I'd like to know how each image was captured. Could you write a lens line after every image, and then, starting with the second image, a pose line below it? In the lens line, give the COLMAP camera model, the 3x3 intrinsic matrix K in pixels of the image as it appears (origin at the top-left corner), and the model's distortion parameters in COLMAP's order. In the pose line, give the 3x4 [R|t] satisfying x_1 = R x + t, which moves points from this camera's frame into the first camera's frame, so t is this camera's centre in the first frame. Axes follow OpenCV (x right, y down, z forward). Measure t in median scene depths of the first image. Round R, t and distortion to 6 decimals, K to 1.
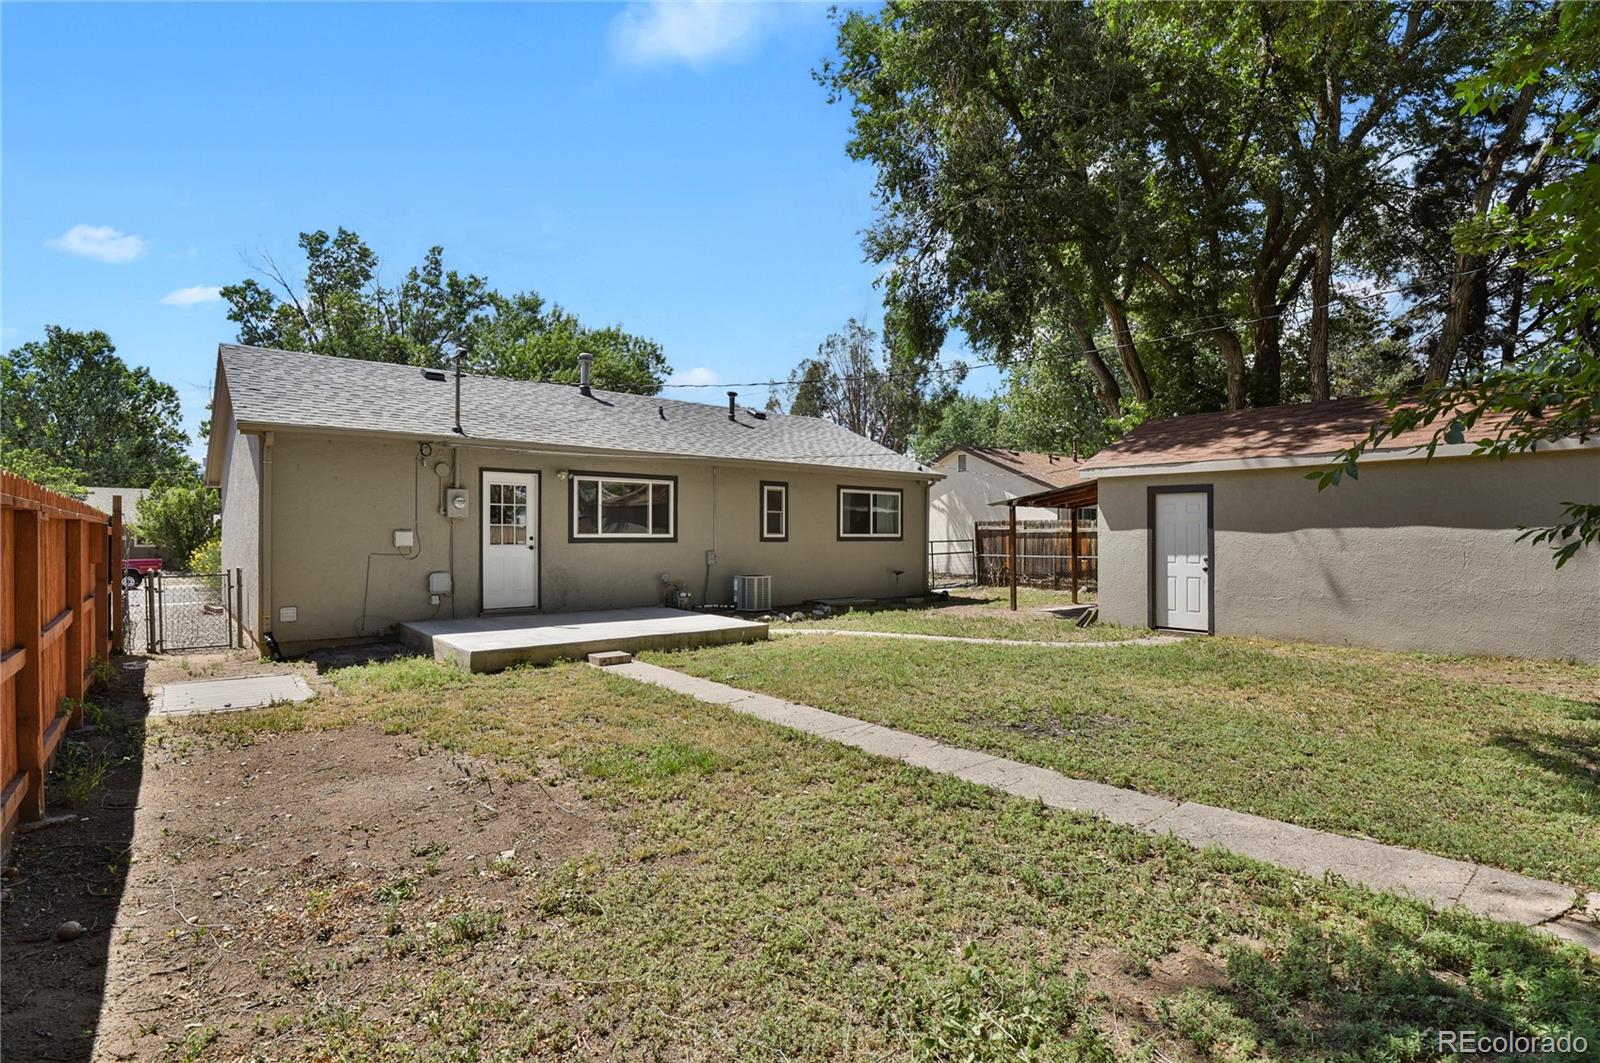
lens RADIAL K [[788.3, 0, 800.9], [0, 788.3, 529.2], [0, 0, 1]] dist [-0.028755, 0.000260]
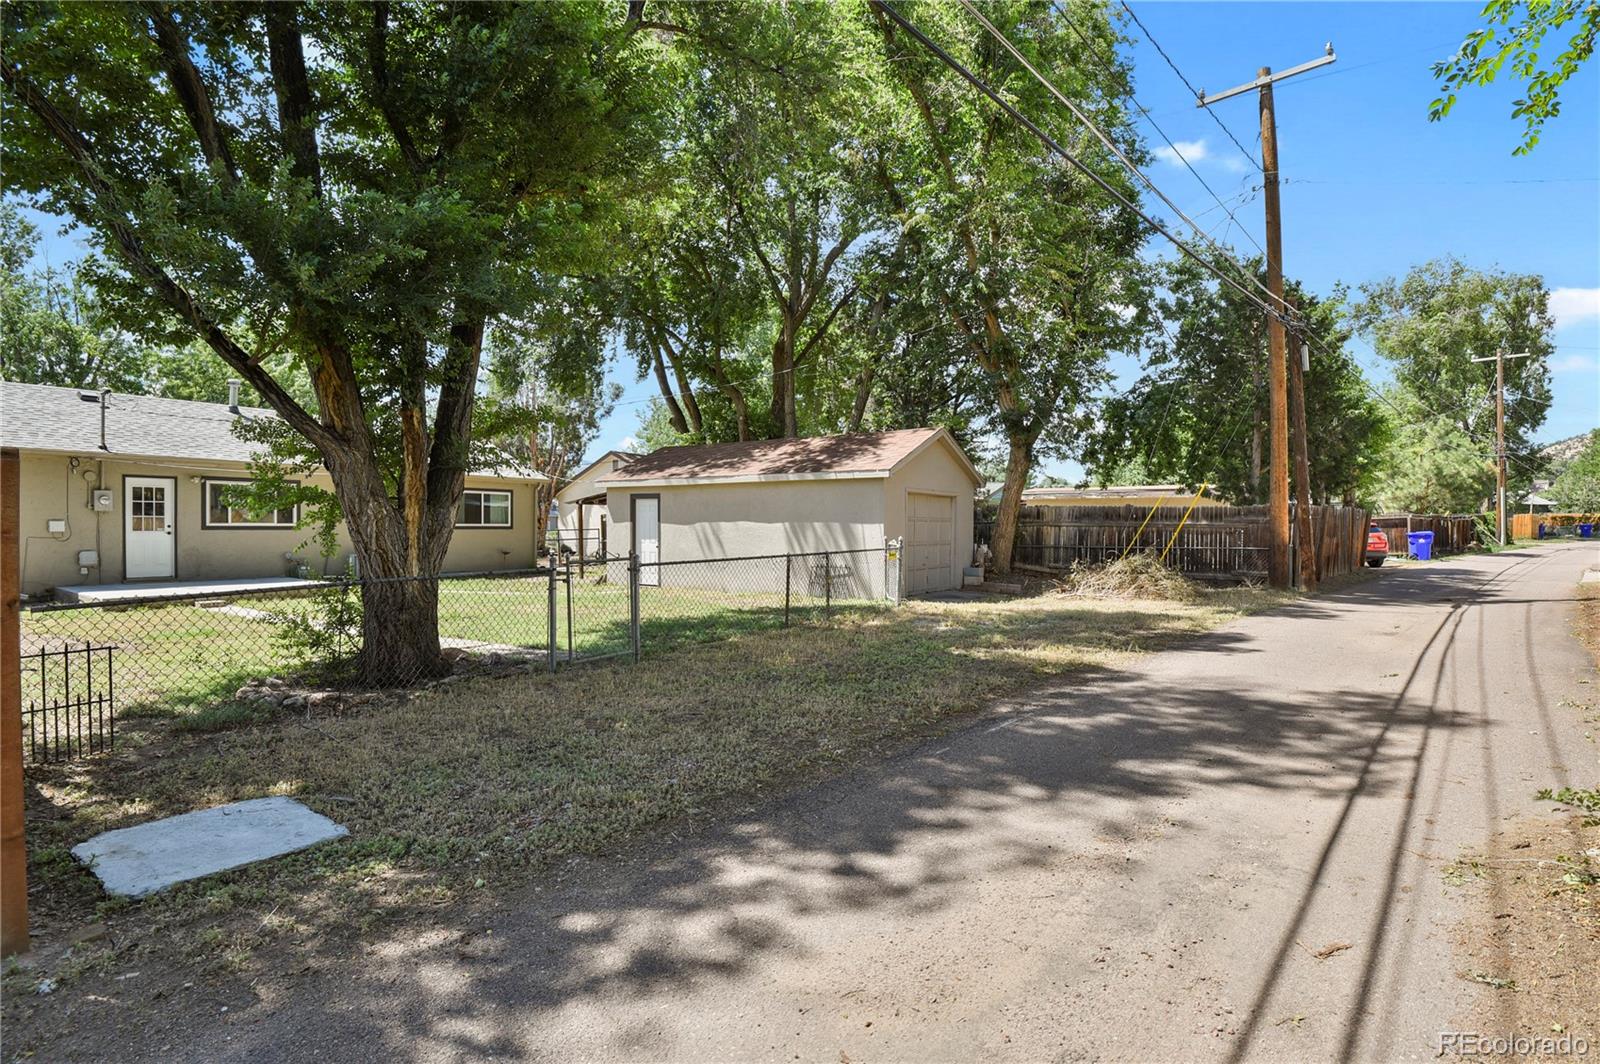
lens RADIAL K [[788.3, 0, 796.1], [0, 788.3, 531.0], [0, 0, 1]] dist [-0.028755, 0.000260]
pose [[0.963329, 0.001976, 0.268317, 0.331295], [-0.006387, 0.999858, 0.015565, -0.007799], [-0.268248, -0.016708, 0.963205, -0.561552]]
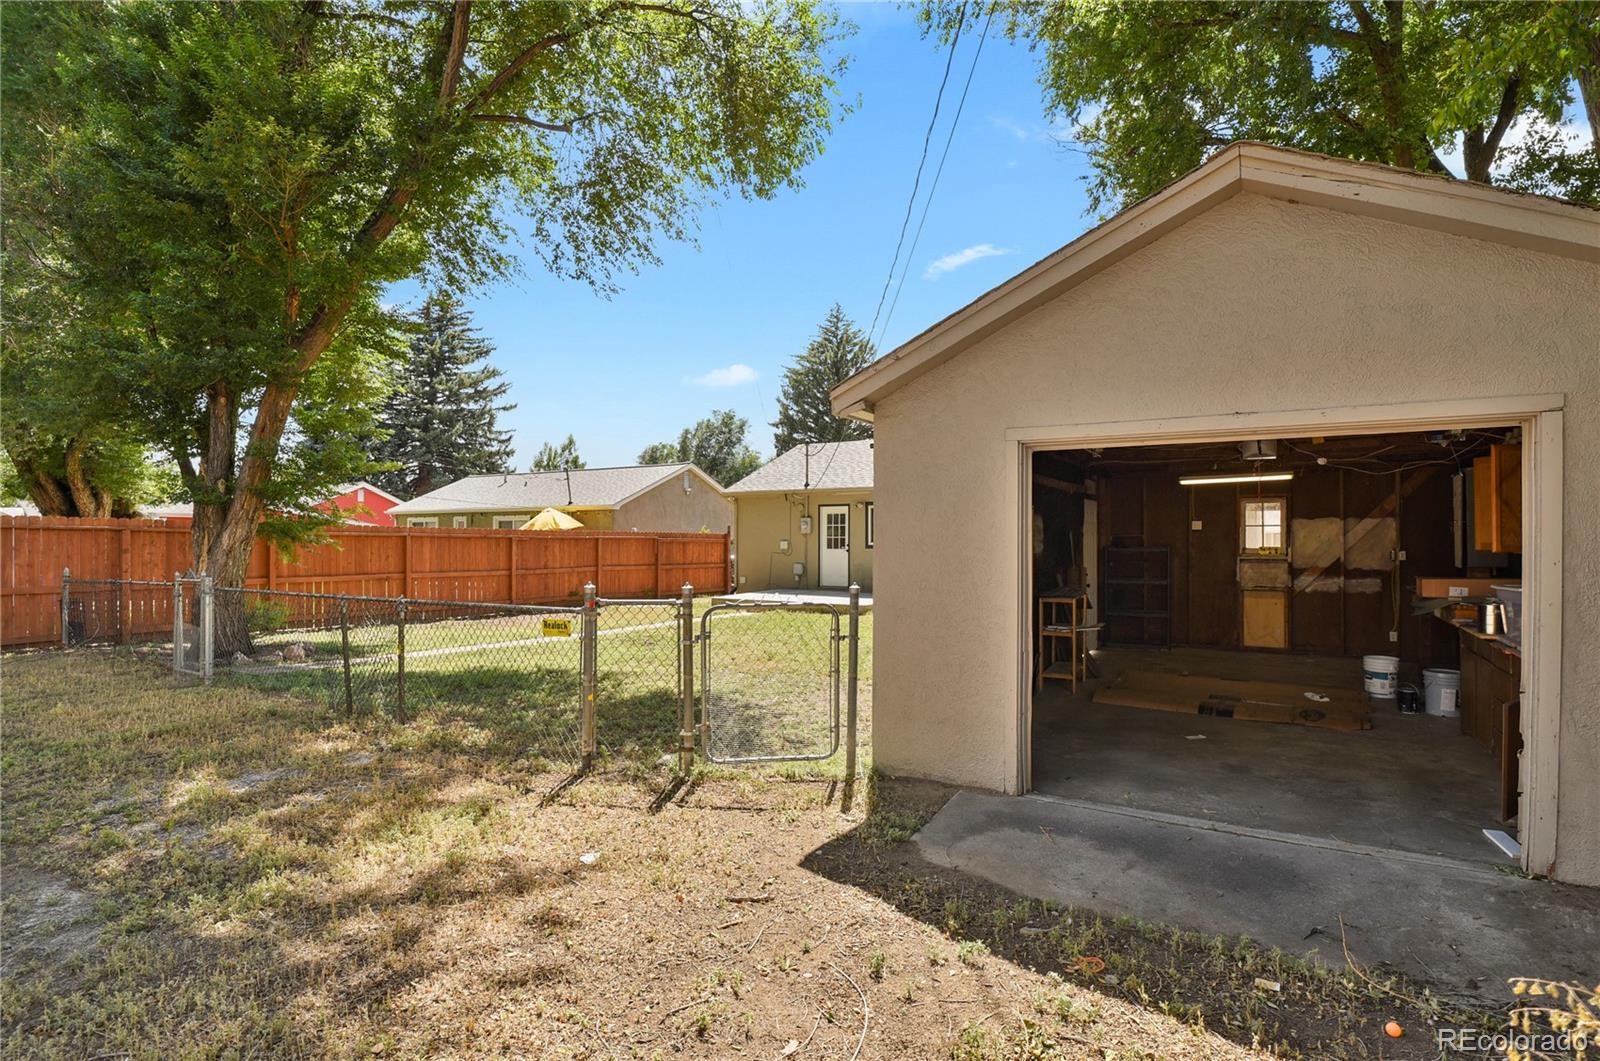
lens RADIAL K [[788.3, 0, 812.4], [0, 788.3, 515.4], [0, 0, 1]] dist [-0.028755, 0.000260]
pose [[0.334161, -0.027548, -0.942113, 1.145317], [0.007300, 0.999618, -0.026640, -0.007051], [0.942488, 0.002024, 0.334235, 0.363887]]
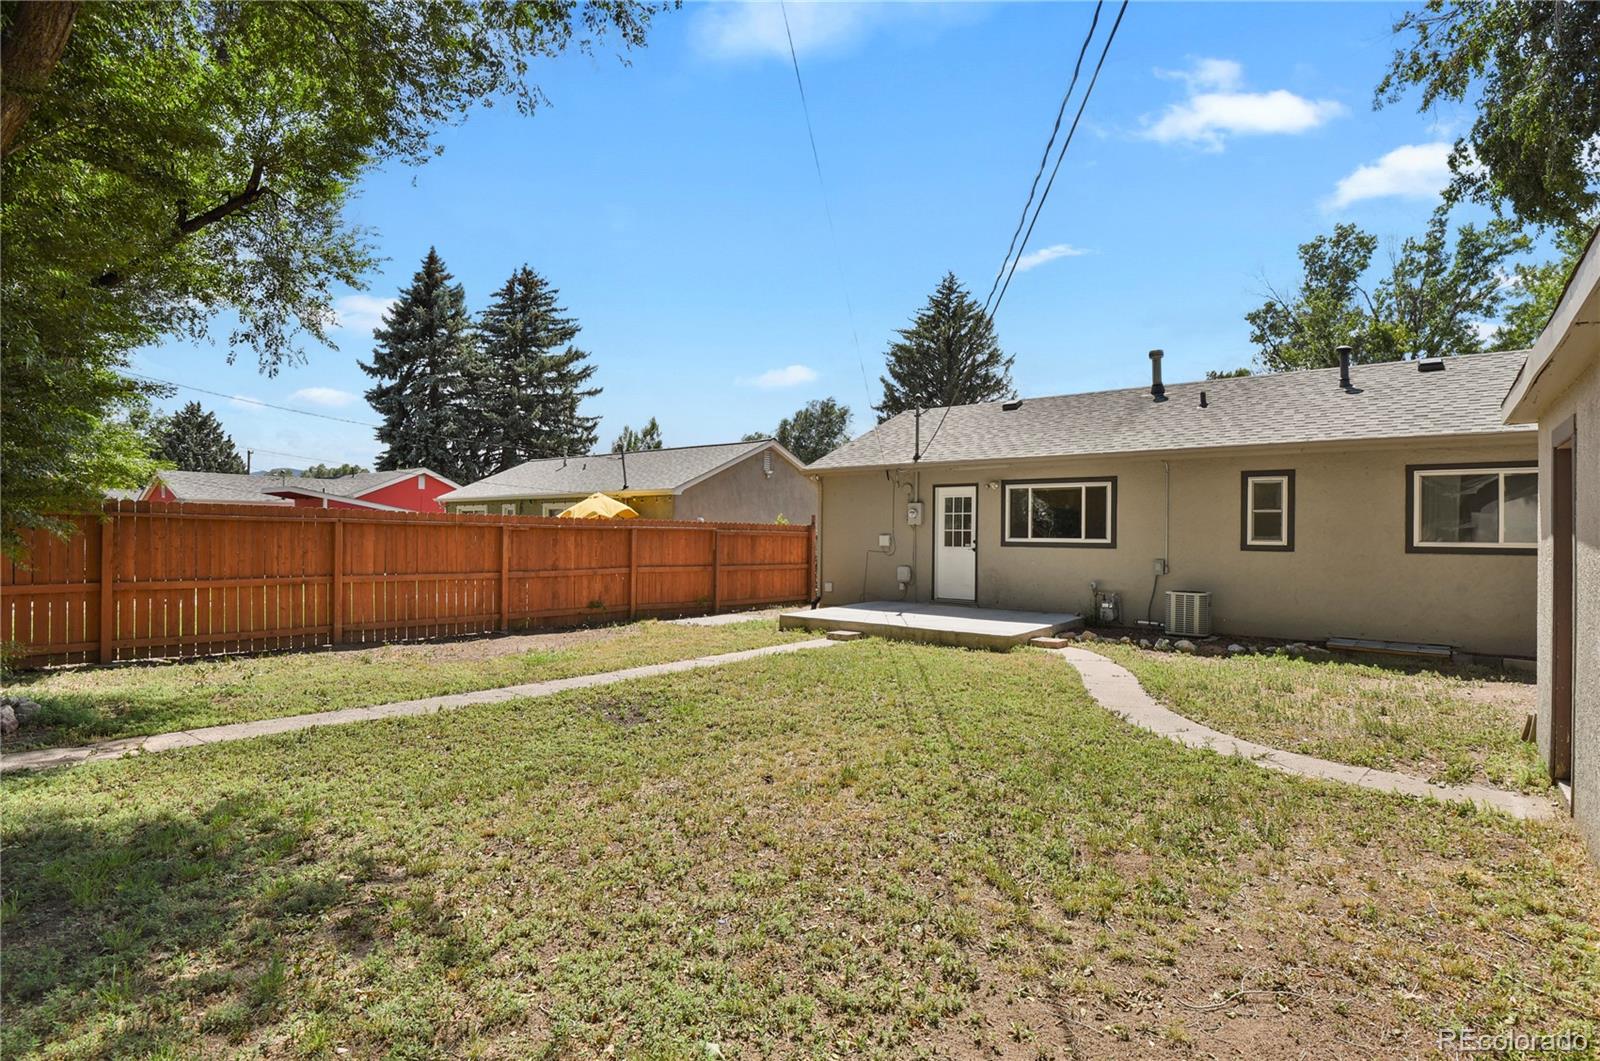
lens RADIAL K [[788.3, 0, 821.1], [0, 788.3, 547.0], [0, 0, 1]] dist [-0.028755, 0.000260]
pose [[0.216734, 0.017257, -0.976078, 0.717090], [-0.001158, 0.999848, 0.017420, -0.000714], [0.976230, -0.002645, 0.216721, 0.506139]]
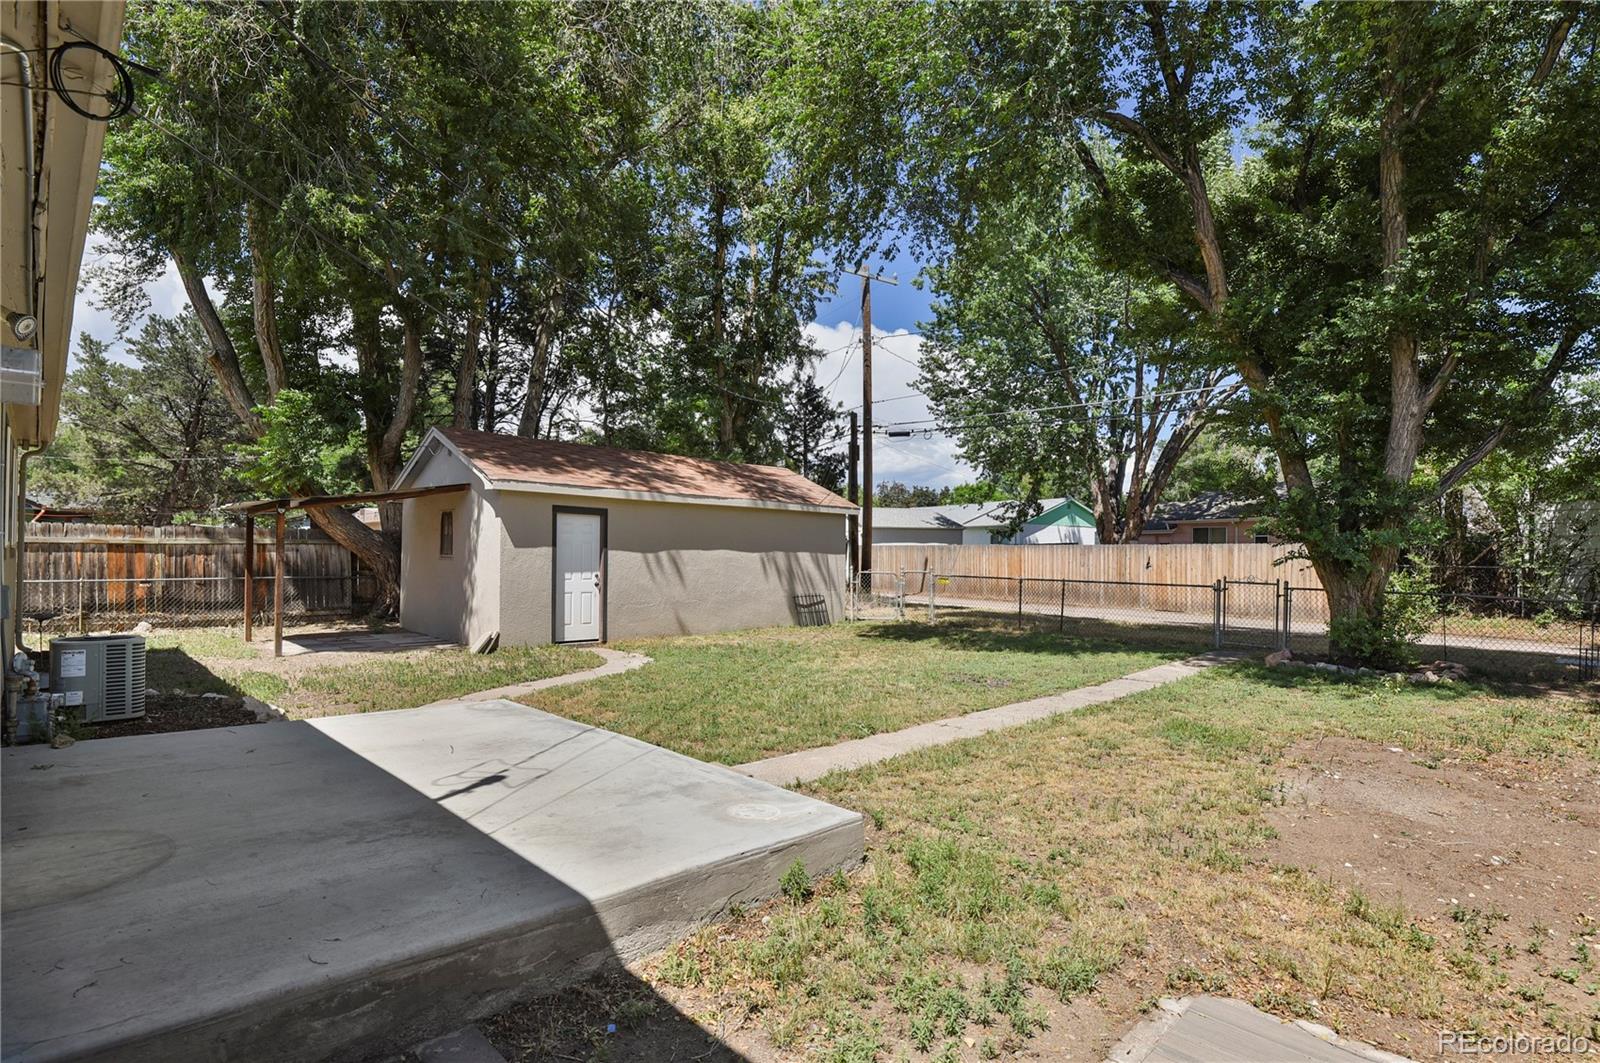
lens RADIAL K [[788.3, 0, 797.1], [0, 788.3, 537.4], [0, 0, 1]] dist [-0.028755, 0.000260]
pose [[-0.095483, 0.029570, 0.994992, -0.575327], [-0.019461, 0.999312, -0.031566, 0.012848], [-0.995241, -0.022377, -0.094842, 0.758076]]
